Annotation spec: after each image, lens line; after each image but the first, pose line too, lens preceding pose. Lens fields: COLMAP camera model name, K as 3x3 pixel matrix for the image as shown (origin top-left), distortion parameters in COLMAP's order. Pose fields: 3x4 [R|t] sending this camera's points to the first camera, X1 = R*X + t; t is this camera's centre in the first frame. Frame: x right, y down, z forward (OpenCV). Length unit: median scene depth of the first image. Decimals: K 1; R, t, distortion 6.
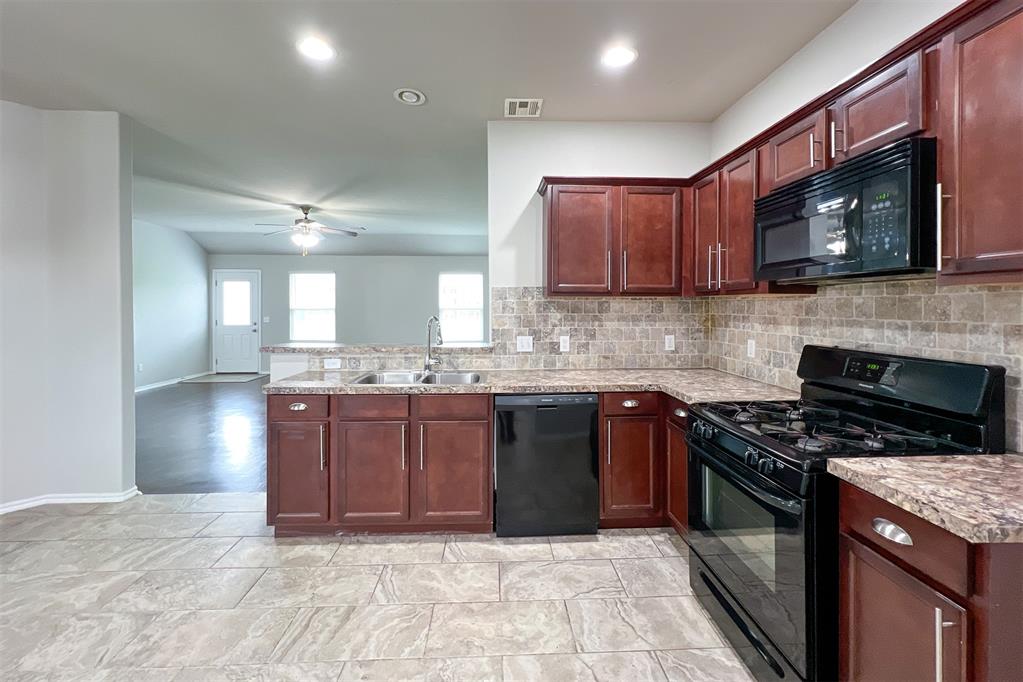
lens RADIAL K [[419.1, 0, 510.0], [0, 419.1, 304.8], [0, 0, 1]] dist [-0.000891, -0.000221]
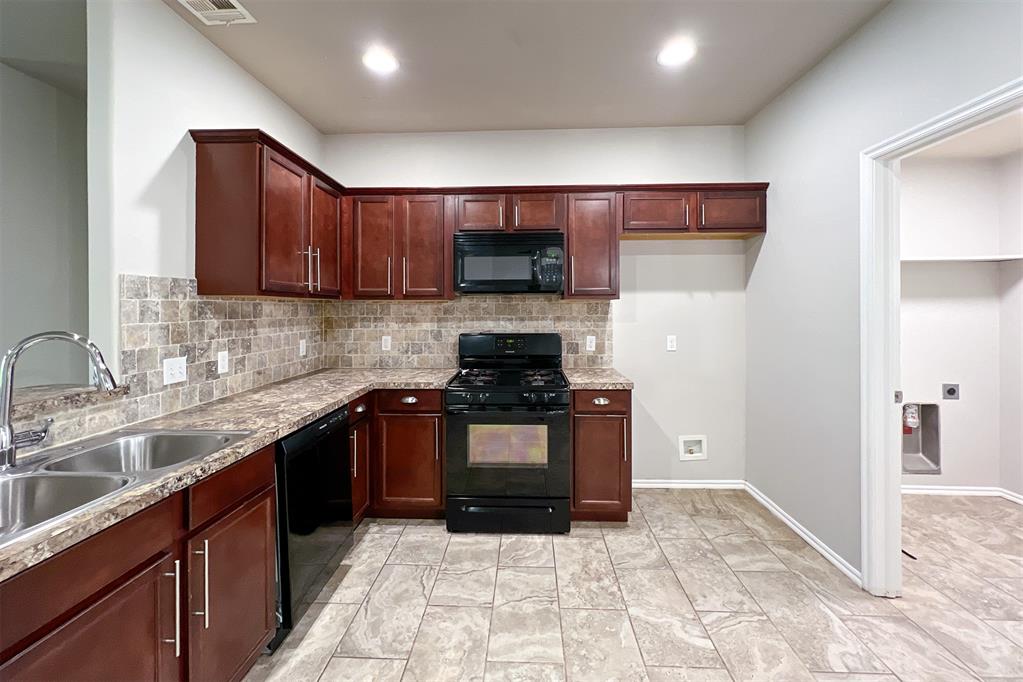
lens RADIAL K [[419.1, 0, 510.0], [0, 419.1, 304.8], [0, 0, 1]] dist [-0.000891, -0.000221]
pose [[0.093491, 0.009484, 0.995575, -0.620192], [0.000236, 0.999954, -0.009547, 0.003241], [-0.995620, 0.001128, 0.093484, 0.523866]]
